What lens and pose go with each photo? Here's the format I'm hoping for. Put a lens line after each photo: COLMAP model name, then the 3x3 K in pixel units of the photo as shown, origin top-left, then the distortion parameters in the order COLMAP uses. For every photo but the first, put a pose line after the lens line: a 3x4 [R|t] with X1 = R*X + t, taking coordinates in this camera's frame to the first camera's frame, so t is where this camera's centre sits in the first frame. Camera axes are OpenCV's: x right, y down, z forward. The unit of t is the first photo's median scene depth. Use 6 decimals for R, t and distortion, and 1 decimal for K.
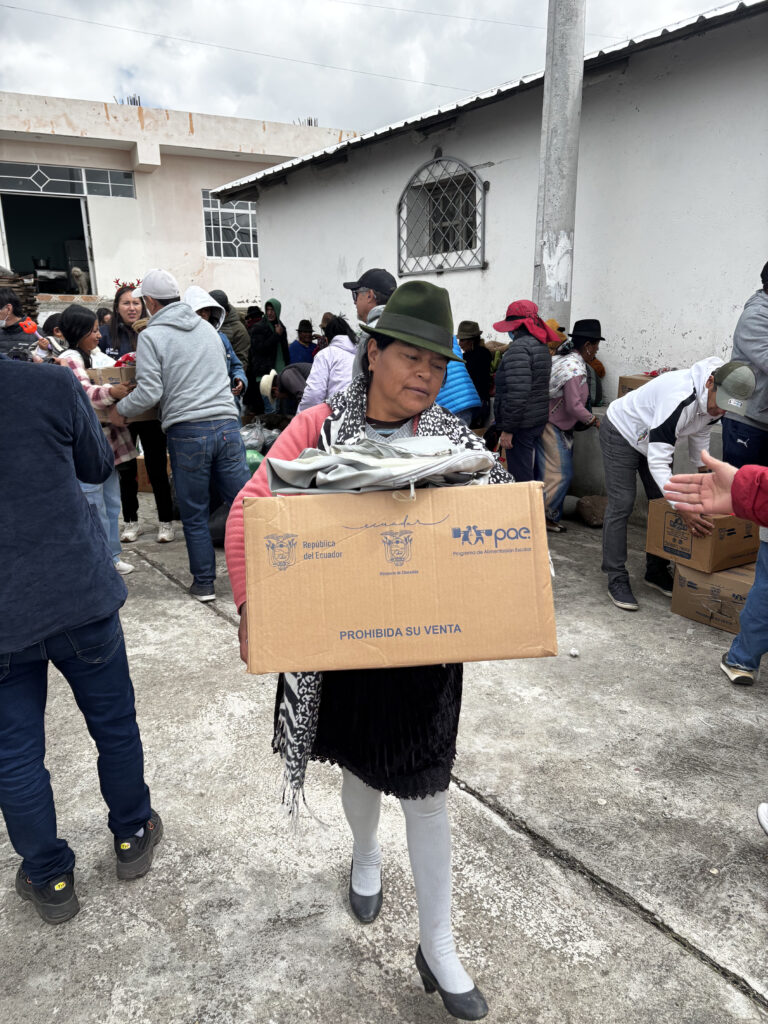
lens RADIAL K [[757.8, 0, 386.9], [0, 757.8, 518.4], [0, 0, 1]] dist [0.063467, -0.071381]
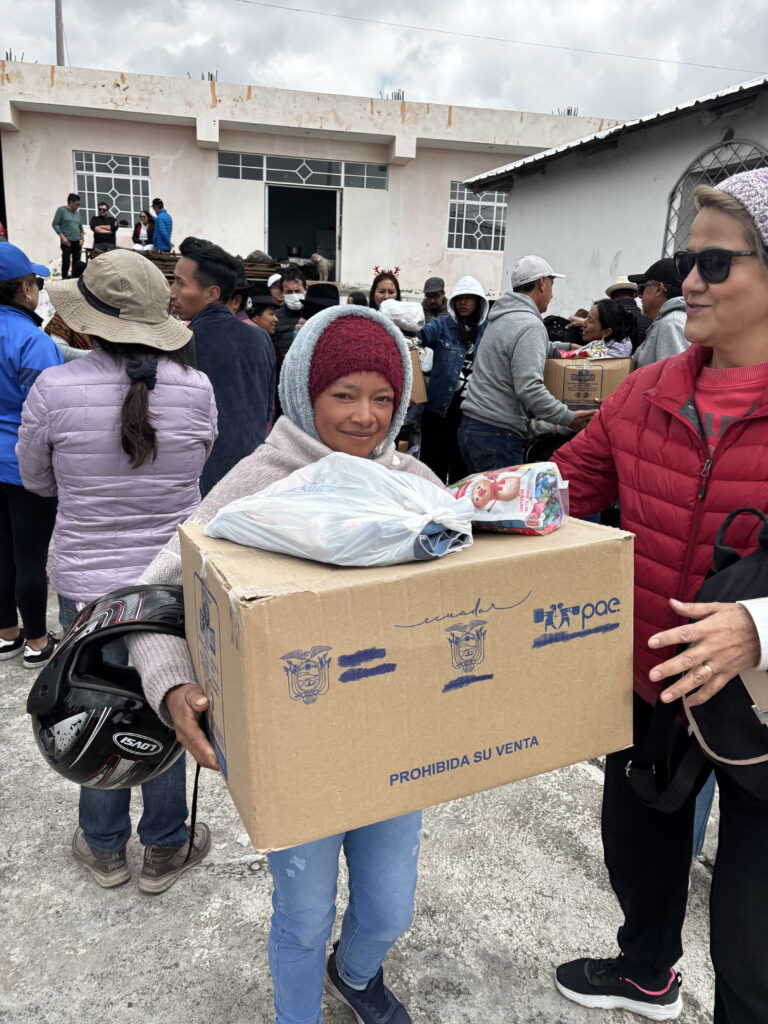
lens RADIAL K [[760.3, 0, 374.6], [0, 760.3, 500.7], [0, 0, 1]] dist [0.074702, -0.087072]
pose [[0.954924, 0.115989, -0.273253, -0.034810], [-0.120250, 0.992743, 0.001163, -0.006452], [0.271405, 0.031748, 0.961941, 0.039509]]
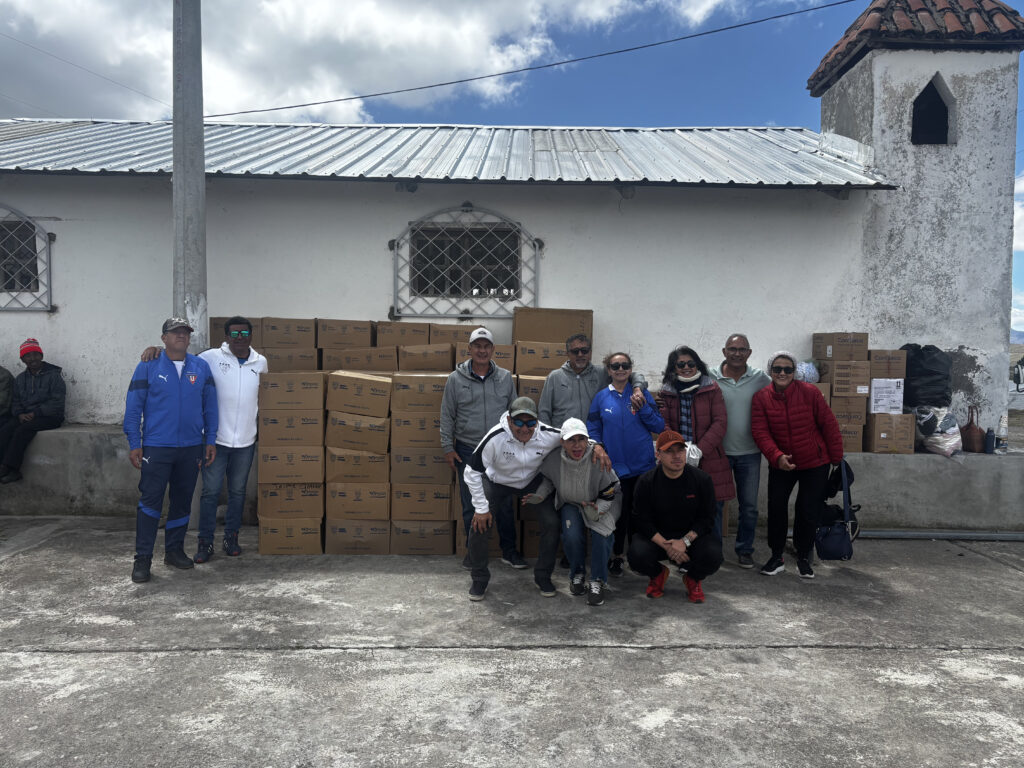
lens RADIAL K [[760.4, 0, 512.0], [0, 760.4, 384.0], [0, 0, 1]] dist [0.086310, -0.099137]
pose [[0.555486, -0.012855, 0.831427, -0.413105], [0.194681, 0.974101, -0.115008, 0.007511], [-0.808415, 0.225748, 0.543602, -0.044218]]
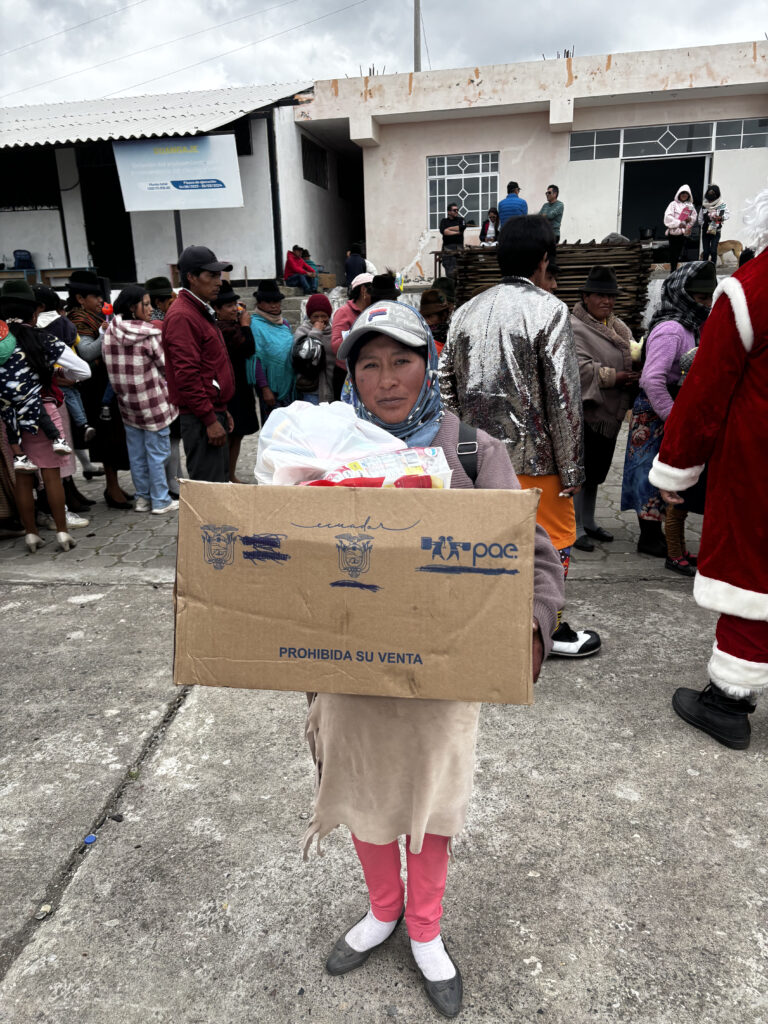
lens RADIAL K [[757.8, 0, 386.9], [0, 757.8, 518.4], [0, 0, 1]] dist [0.063467, -0.071381]
pose [[0.763774, 0.158898, -0.625620, -0.111397], [-0.138950, 0.986978, 0.081043, -0.019932], [0.630351, 0.025031, 0.775907, 0.128945]]
